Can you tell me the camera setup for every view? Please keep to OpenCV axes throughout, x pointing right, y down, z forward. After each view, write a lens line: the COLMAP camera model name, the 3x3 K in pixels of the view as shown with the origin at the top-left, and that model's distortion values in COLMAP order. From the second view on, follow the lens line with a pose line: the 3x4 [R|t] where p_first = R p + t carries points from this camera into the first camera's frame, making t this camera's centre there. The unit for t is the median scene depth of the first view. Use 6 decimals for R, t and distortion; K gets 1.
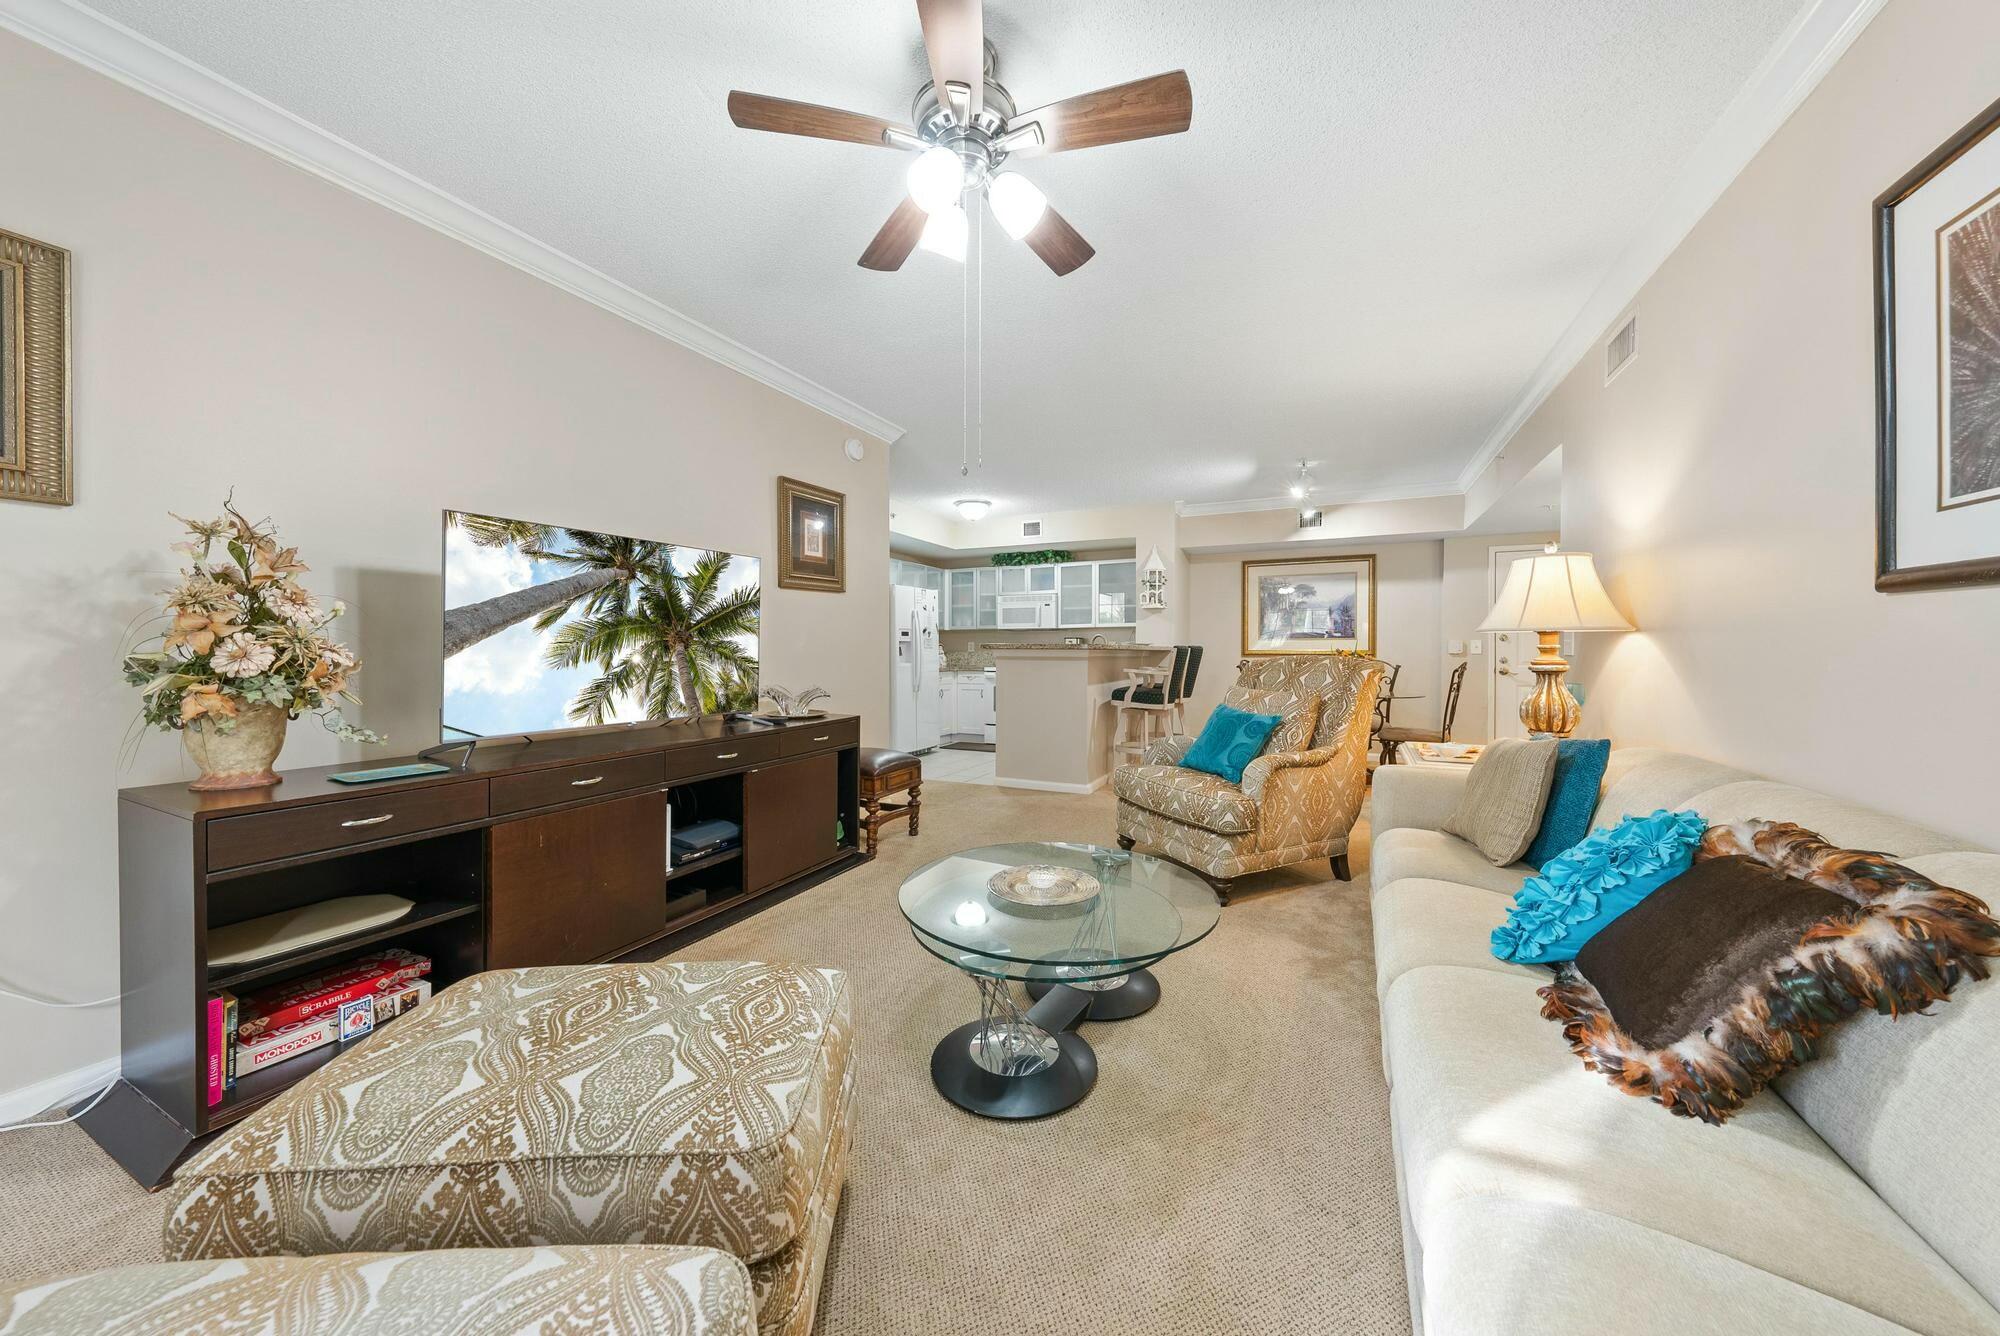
lens RADIAL K [[695.2, 0, 1010.0], [0, 695.2, 654.7], [0, 0, 1]] dist [0.000170, -0.000008]
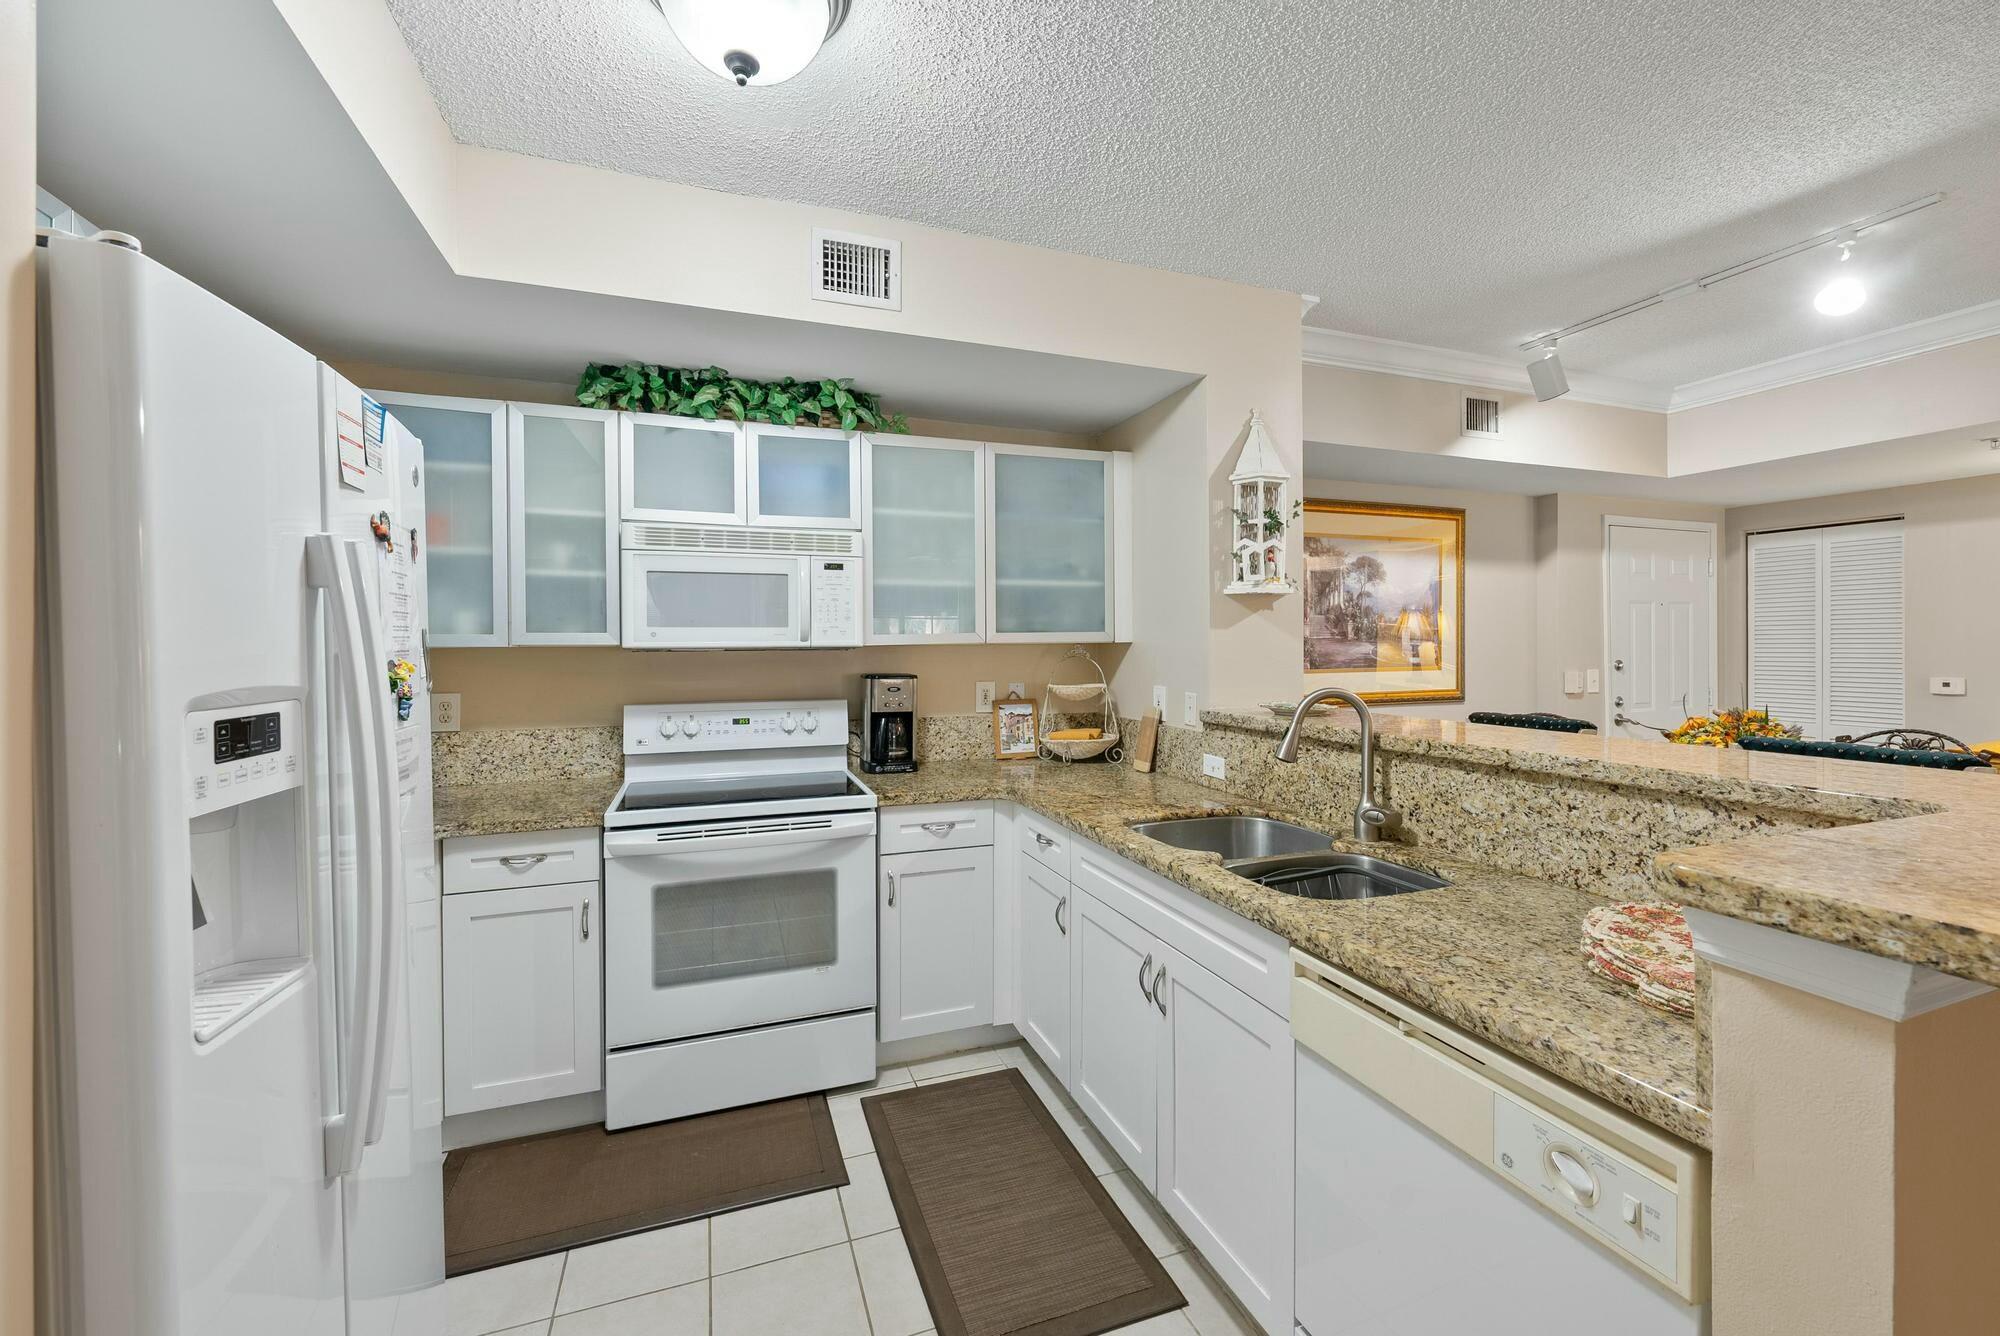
lens RADIAL K [[797.0, 0, 999.0], [0, 797.0, 651.0], [0, 0, 1]] dist [0.000060, 0.000006]
pose [[0.703821, -0.010147, 0.710305, -0.146040], [0.008554, 0.999947, 0.005810, -0.040303], [-0.710326, 0.001987, 0.703870, 0.767859]]
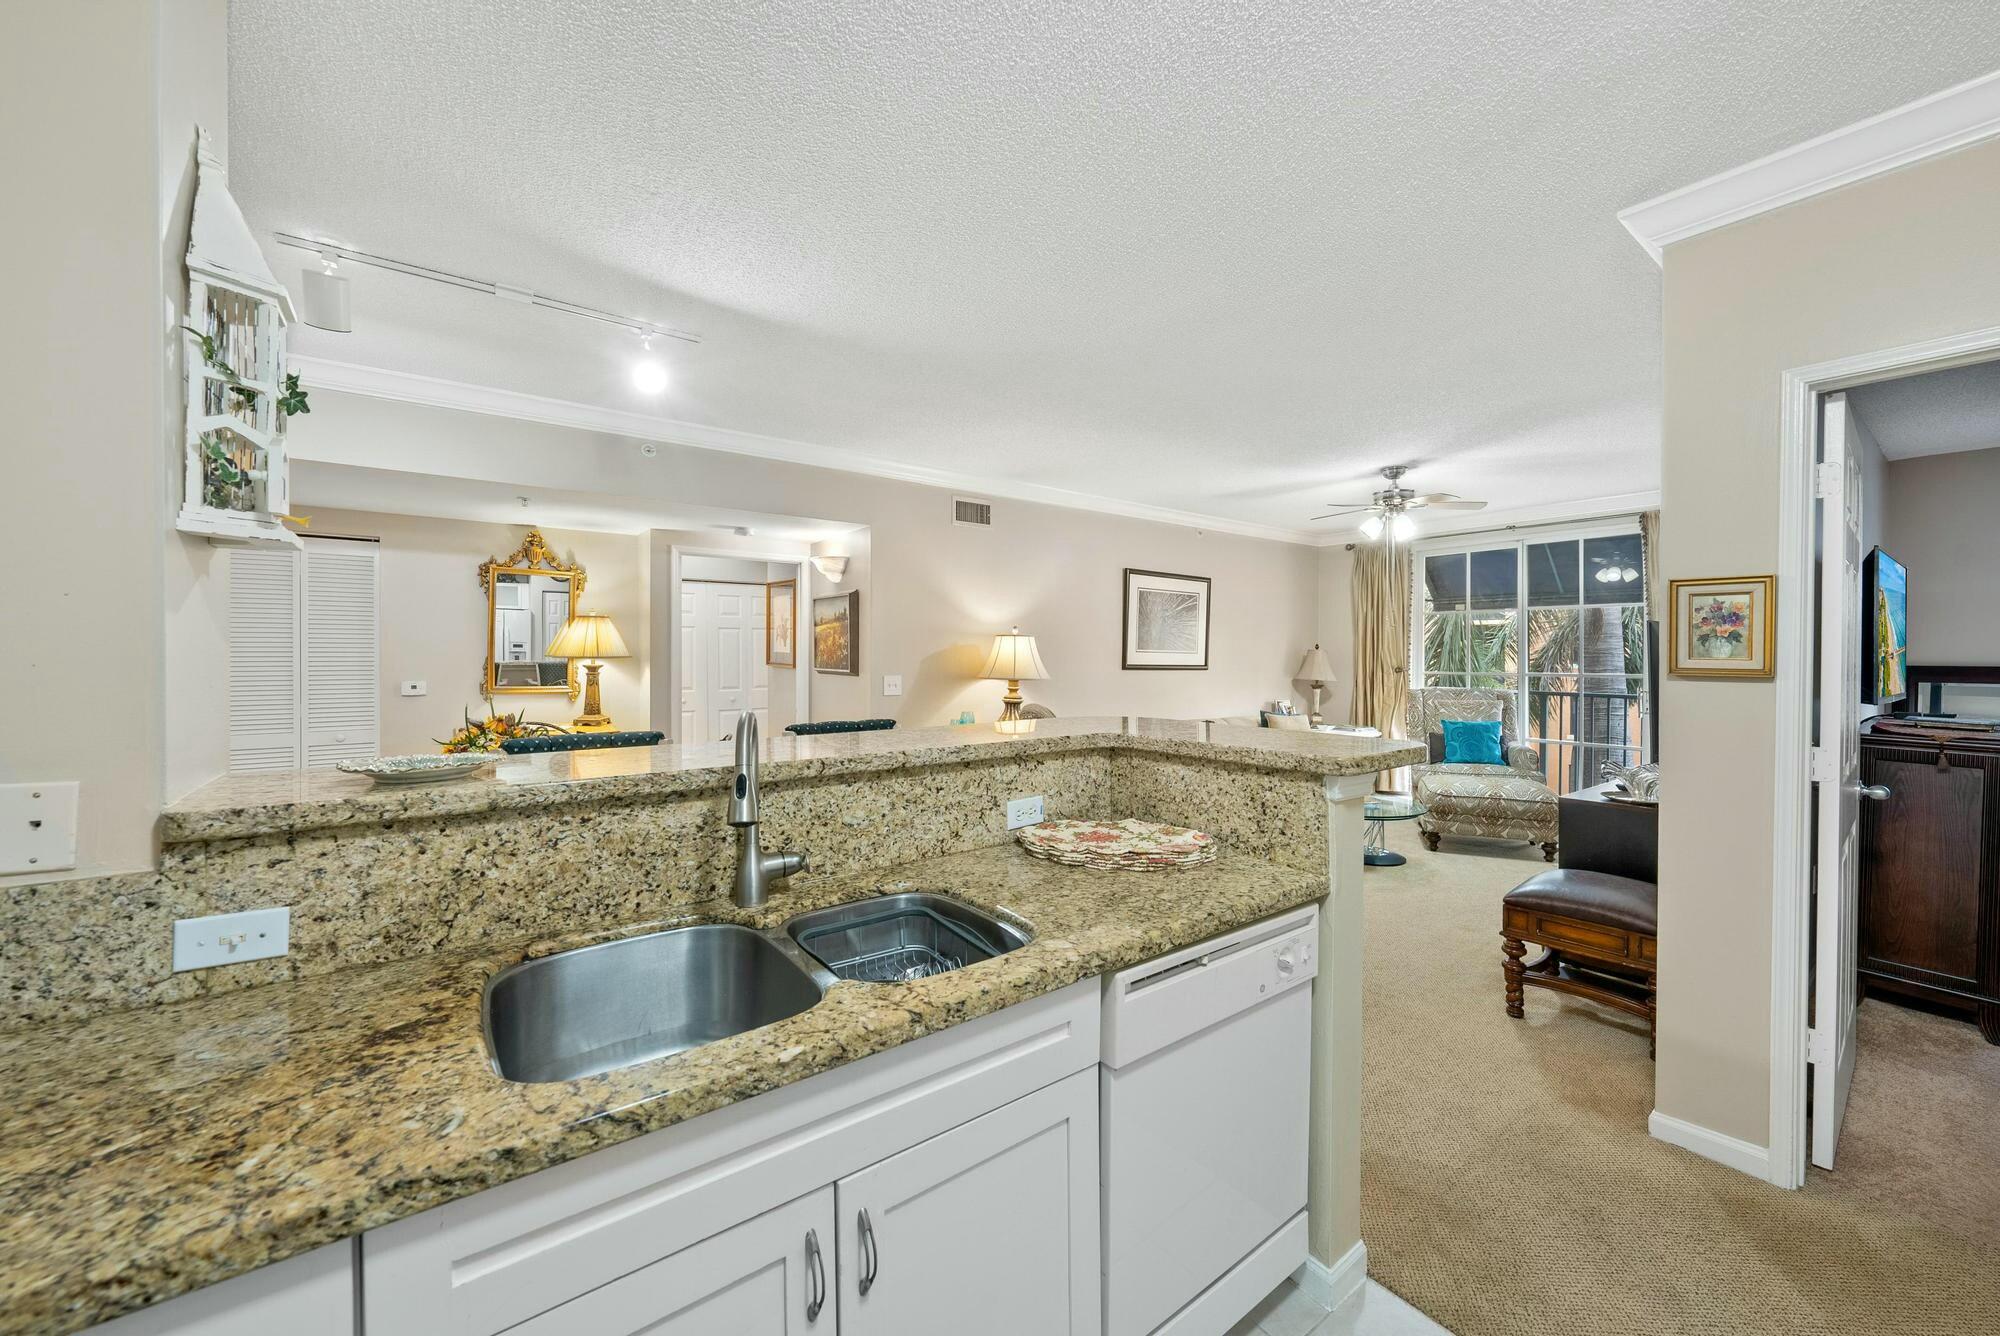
lens RADIAL K [[762.0, 0, 1000.0], [0, 762.0, 668.0], [0, 0, 1]] dist [-0.000860, -0.000113]
pose [[-0.886095, -0.013658, 0.463303, -0.013753], [-0.002651, 0.999699, 0.024400, -0.040771], [-0.463497, 0.020392, -0.885864, 1.021689]]
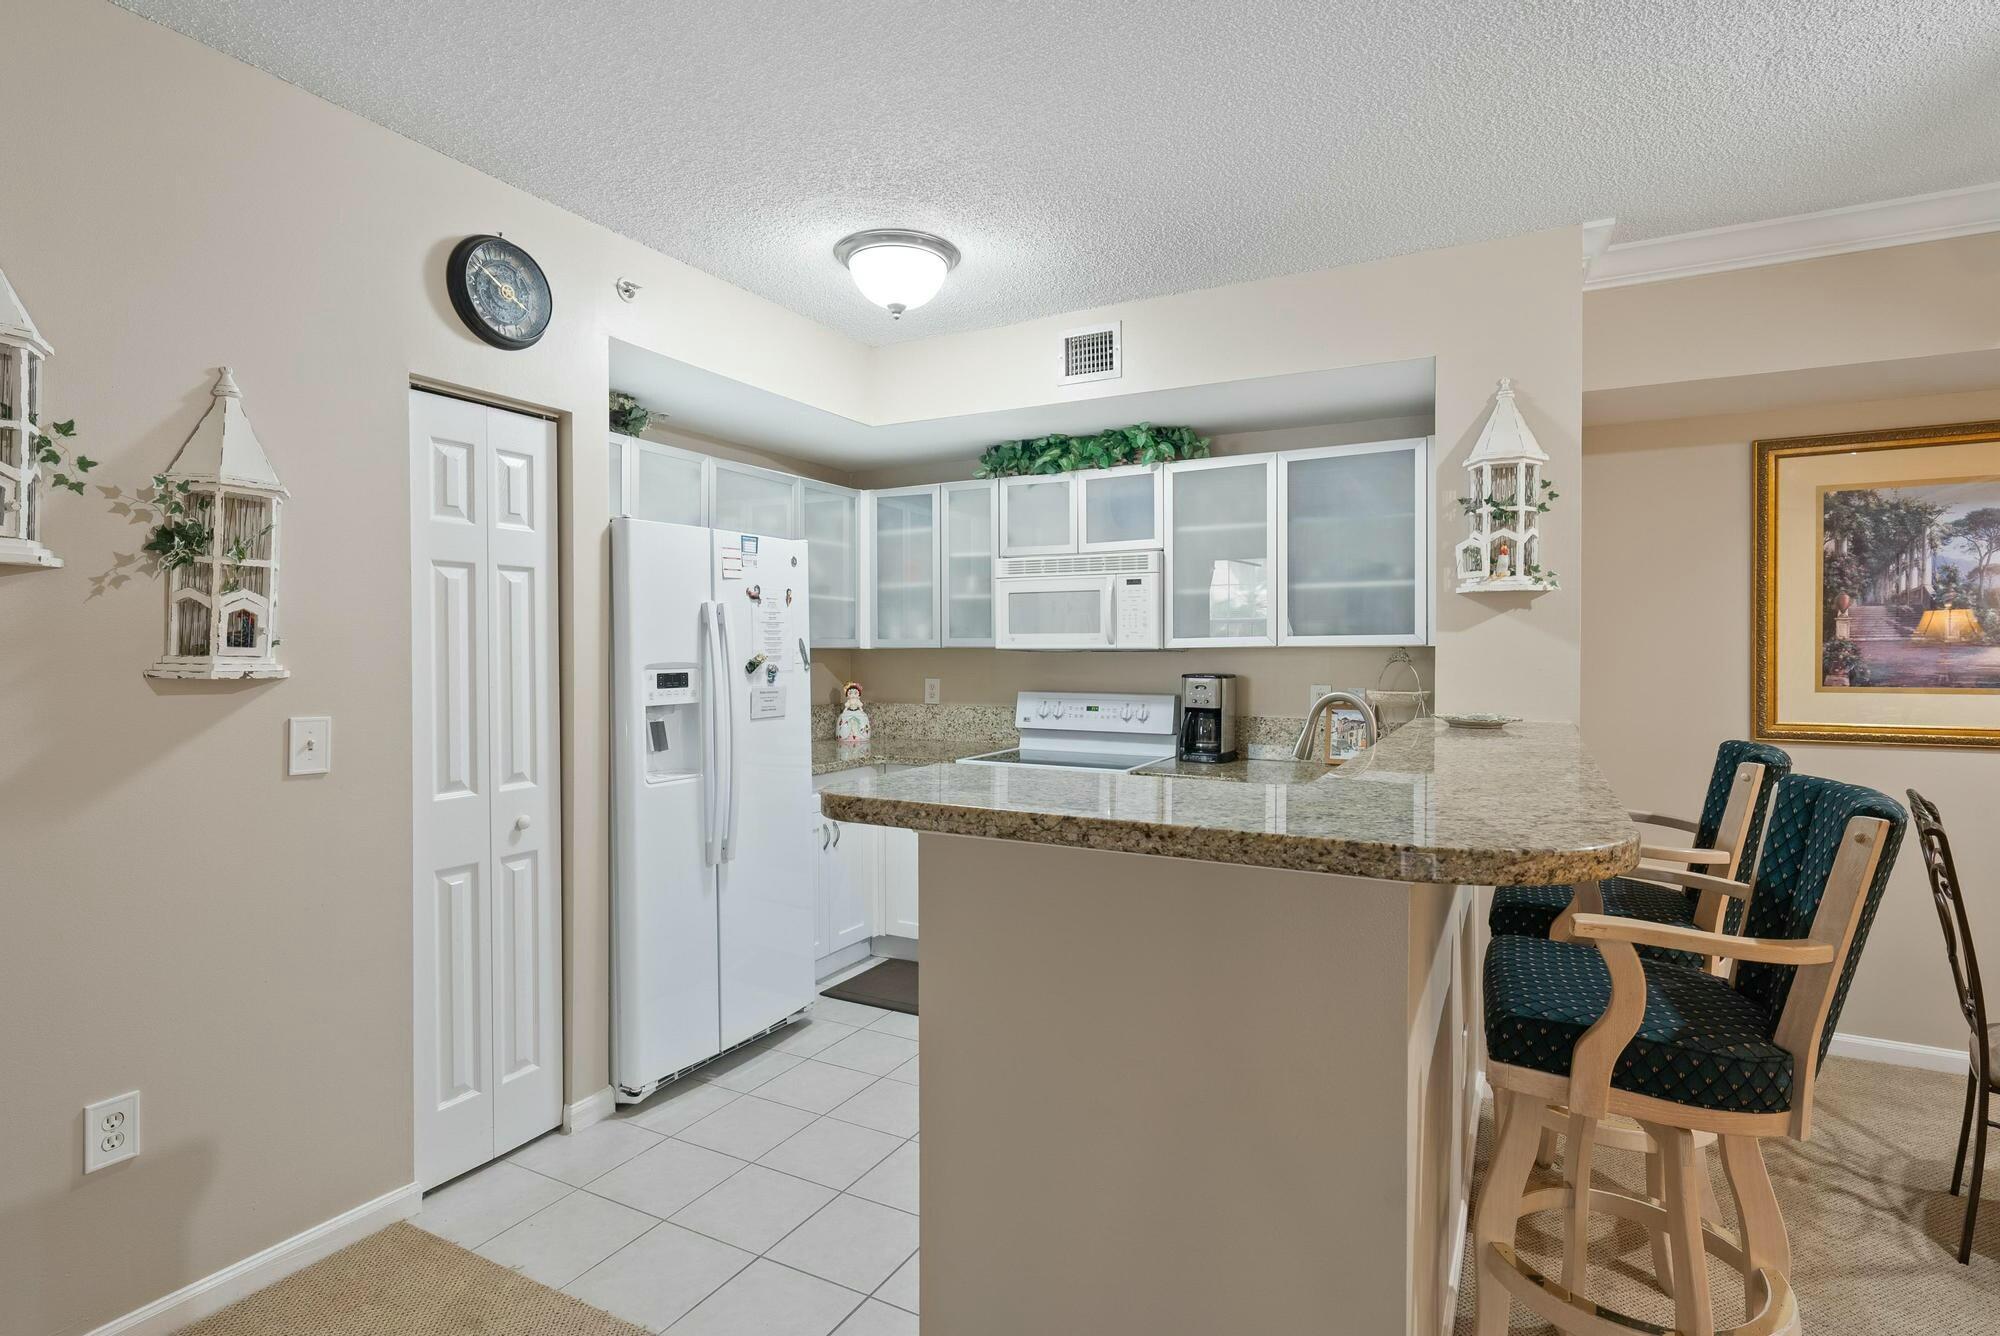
lens RADIAL K [[985.3, 0, 1000.0], [0, 985.3, 668.0], [0, 0, 1]] dist [0.001057, 0.000077]
pose [[0.998357, -0.000061, -0.057295, 0.015656], [0.001035, 0.999856, 0.016962, -0.039512], [0.057285, -0.016994, 0.998213, 0.538539]]
